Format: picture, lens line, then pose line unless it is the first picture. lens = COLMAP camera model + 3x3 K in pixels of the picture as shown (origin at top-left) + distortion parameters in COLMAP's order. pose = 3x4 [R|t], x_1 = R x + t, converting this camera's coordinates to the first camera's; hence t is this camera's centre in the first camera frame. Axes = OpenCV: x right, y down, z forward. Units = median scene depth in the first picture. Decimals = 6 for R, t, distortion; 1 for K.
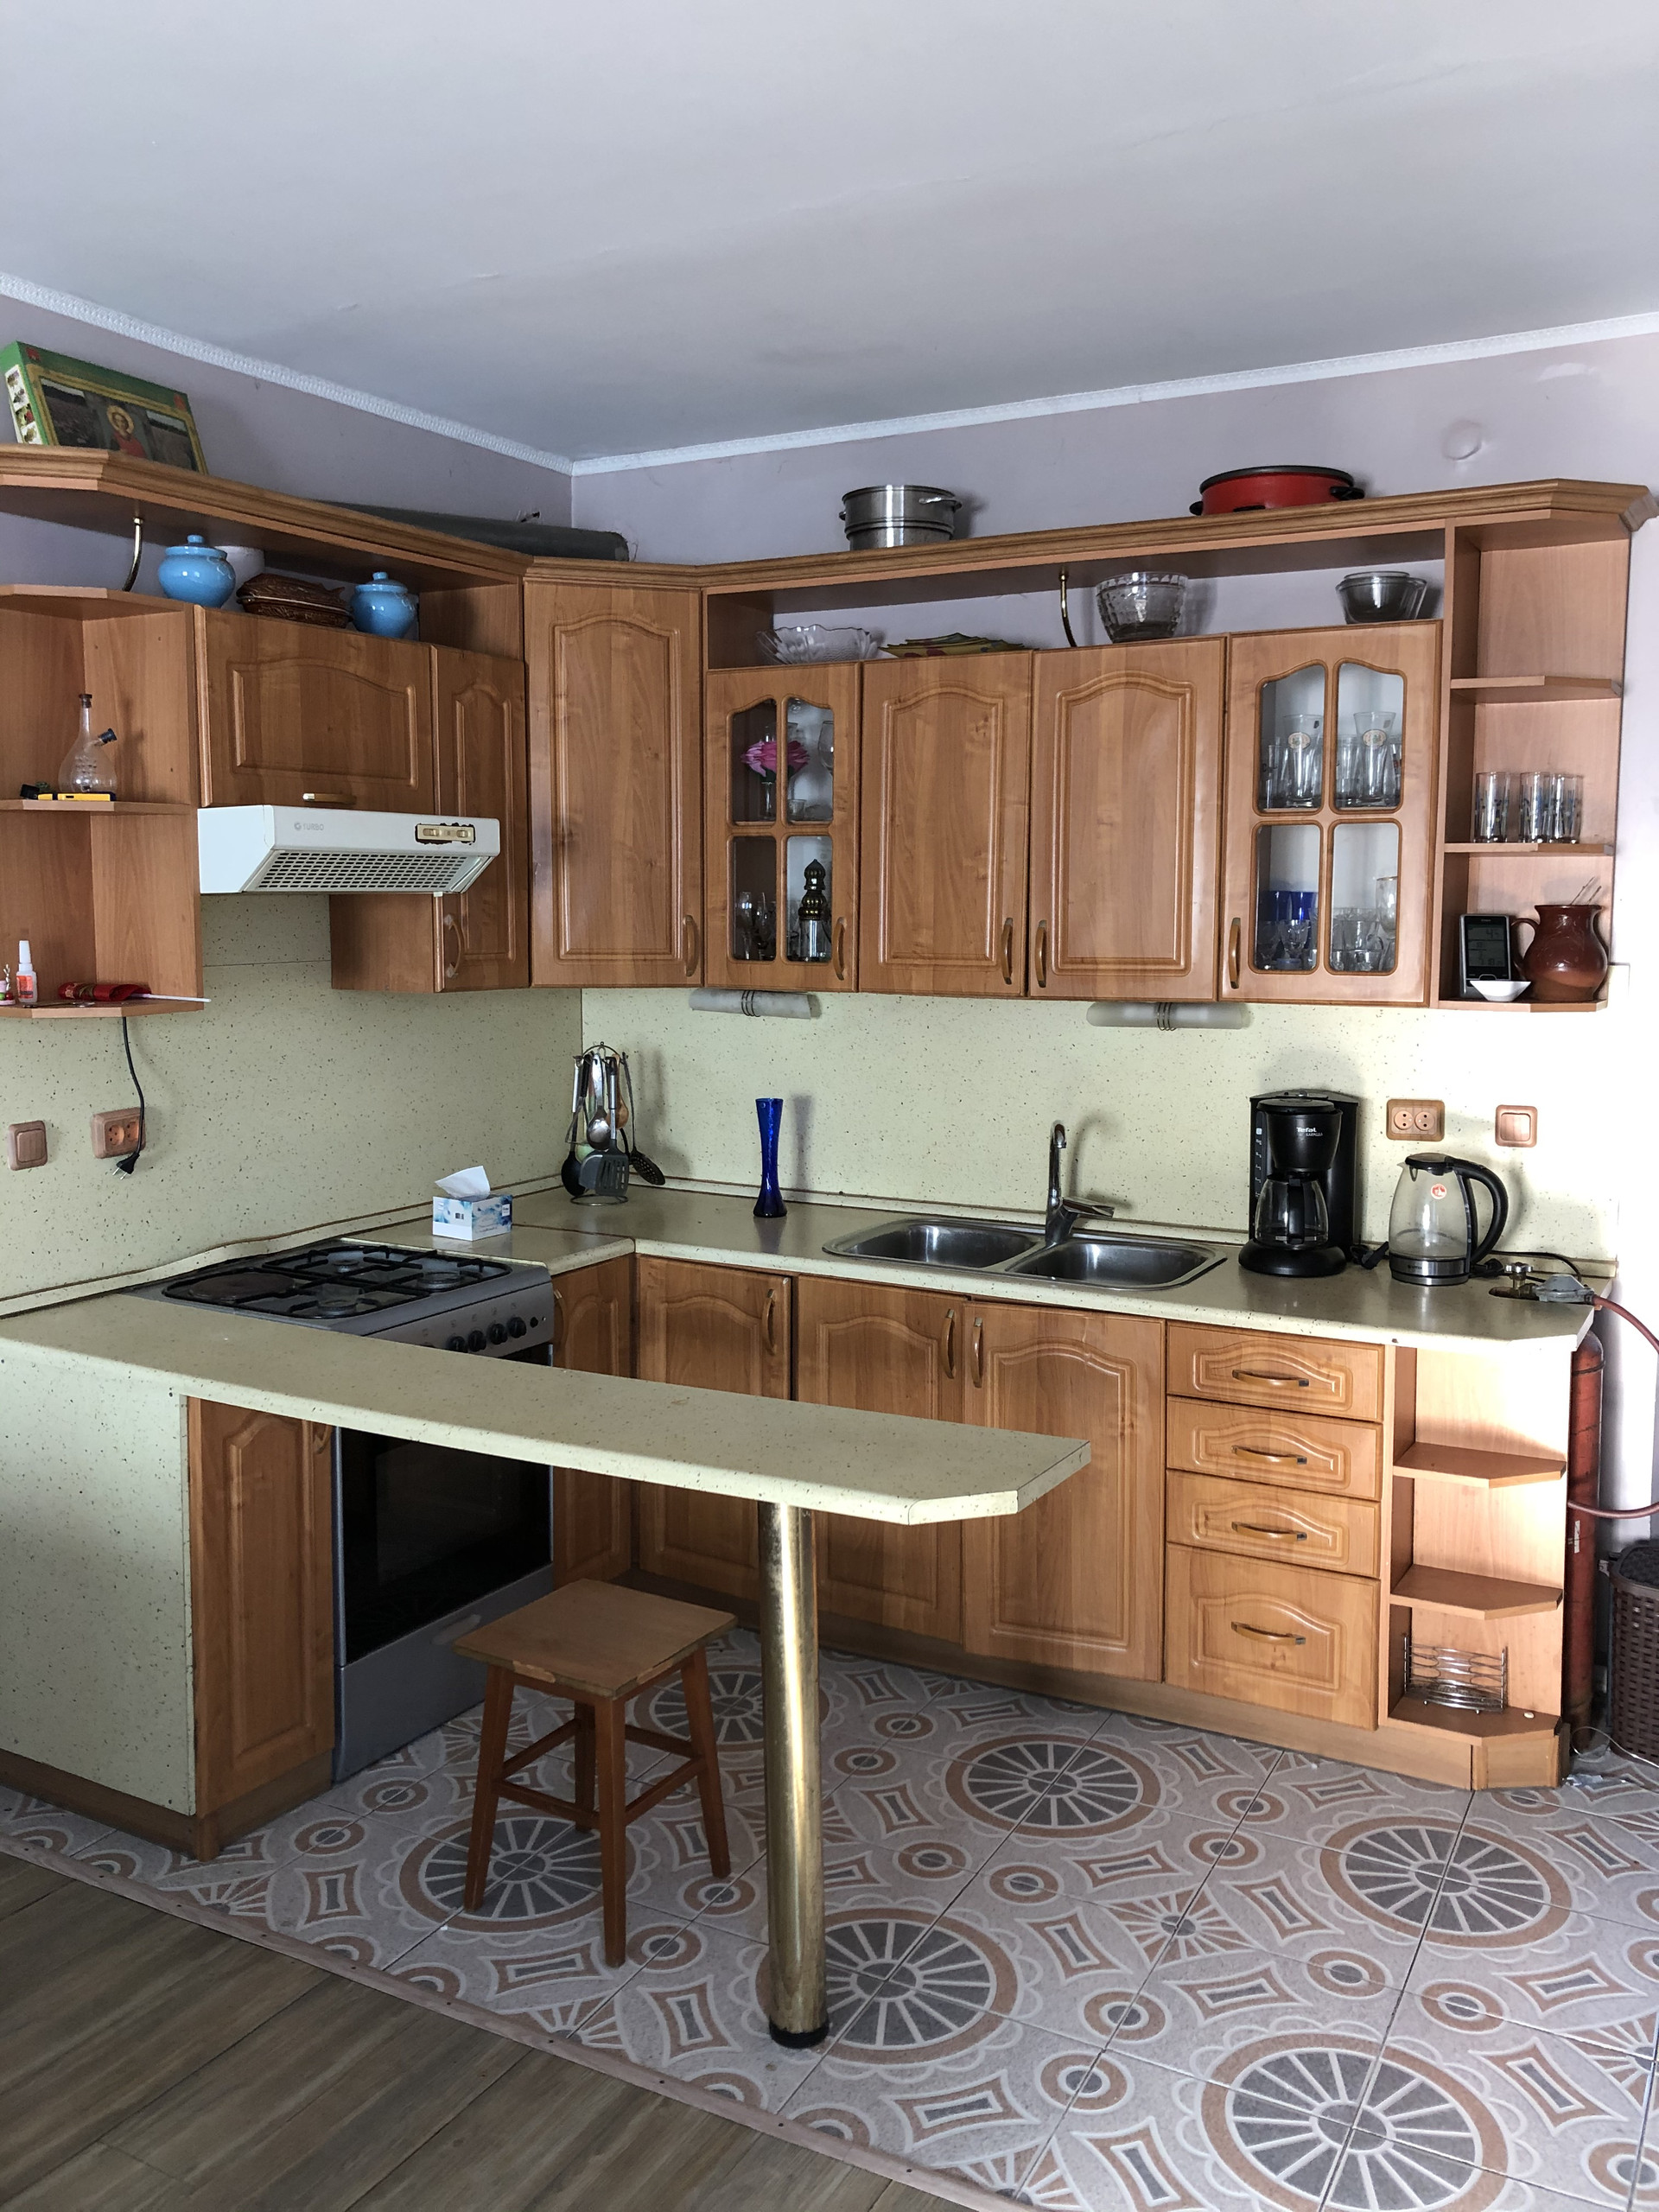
lens RADIAL K [[1830.0, 0, 828.8], [0, 1830.0, 1107.7], [0, 0, 1]] dist [0.034659, -0.002244]
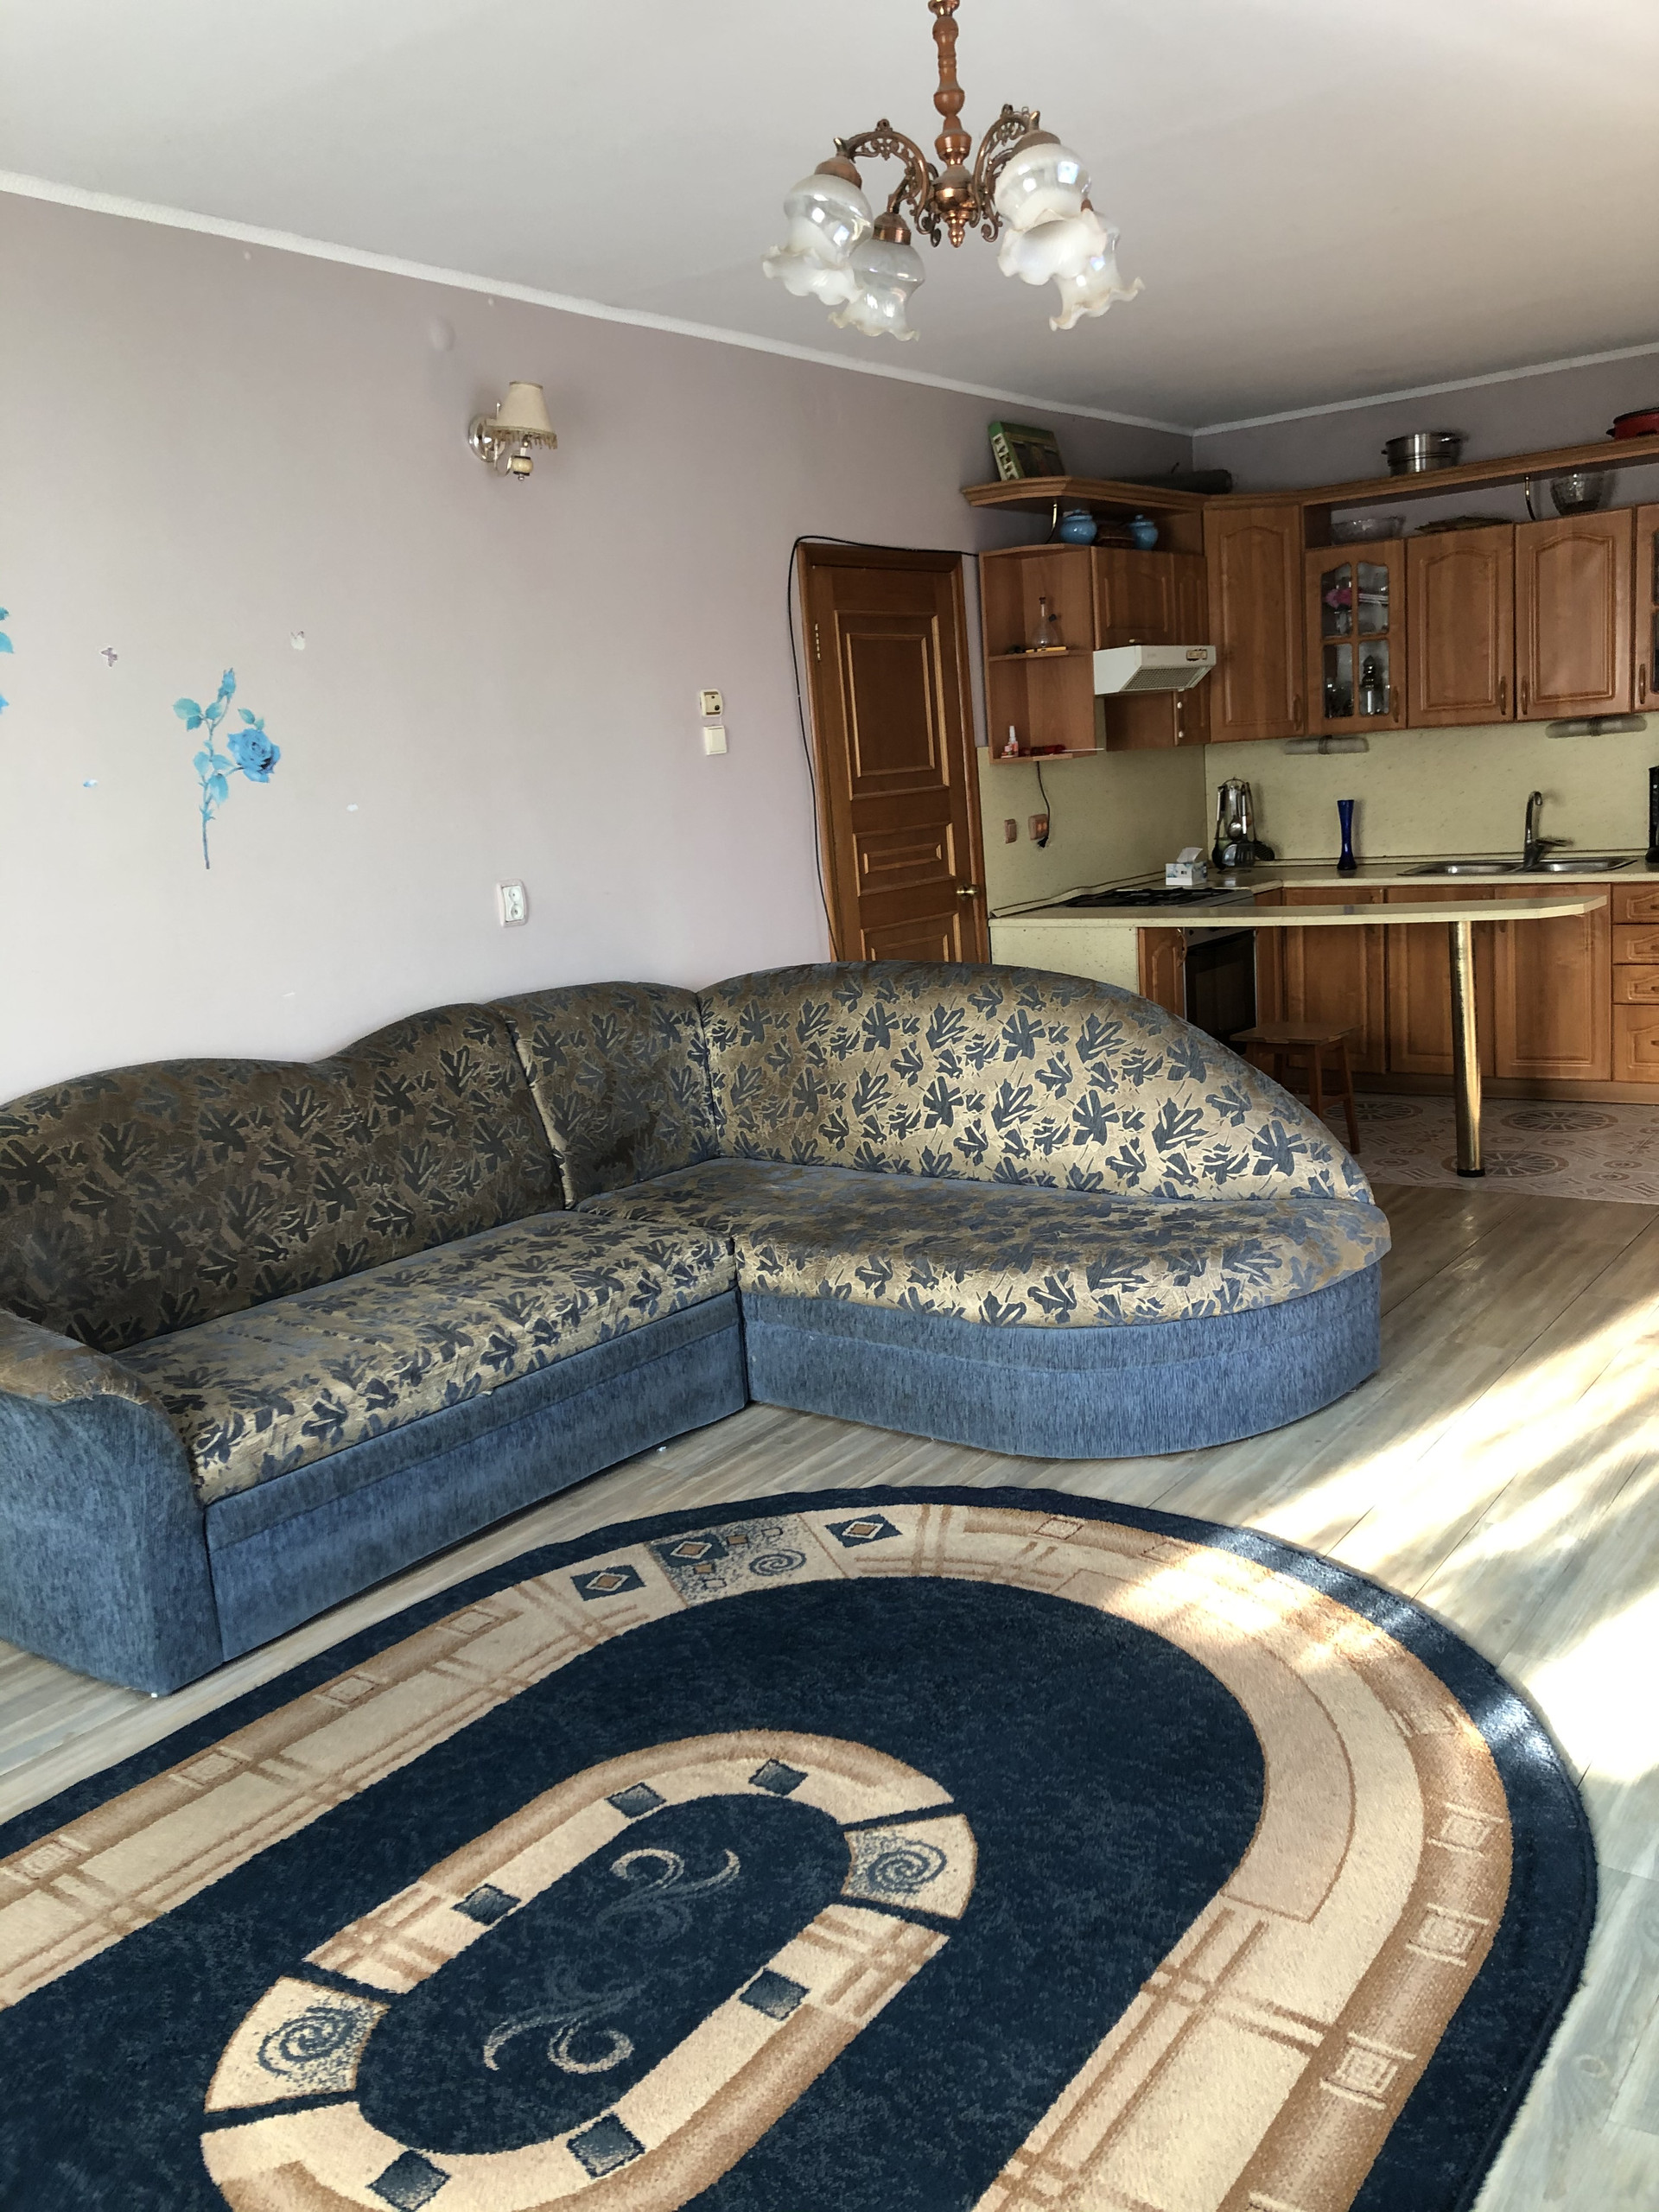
lens RADIAL K [[1830.0, 0, 829.6], [0, 1830.0, 1100.3], [0, 0, 1]] dist [0.034659, -0.002244]
pose [[0.989913, -0.050052, -0.132541, -0.324789], [0.059746, 0.995742, 0.070204, 0.137710], [0.128462, -0.077415, 0.988688, -0.865094]]
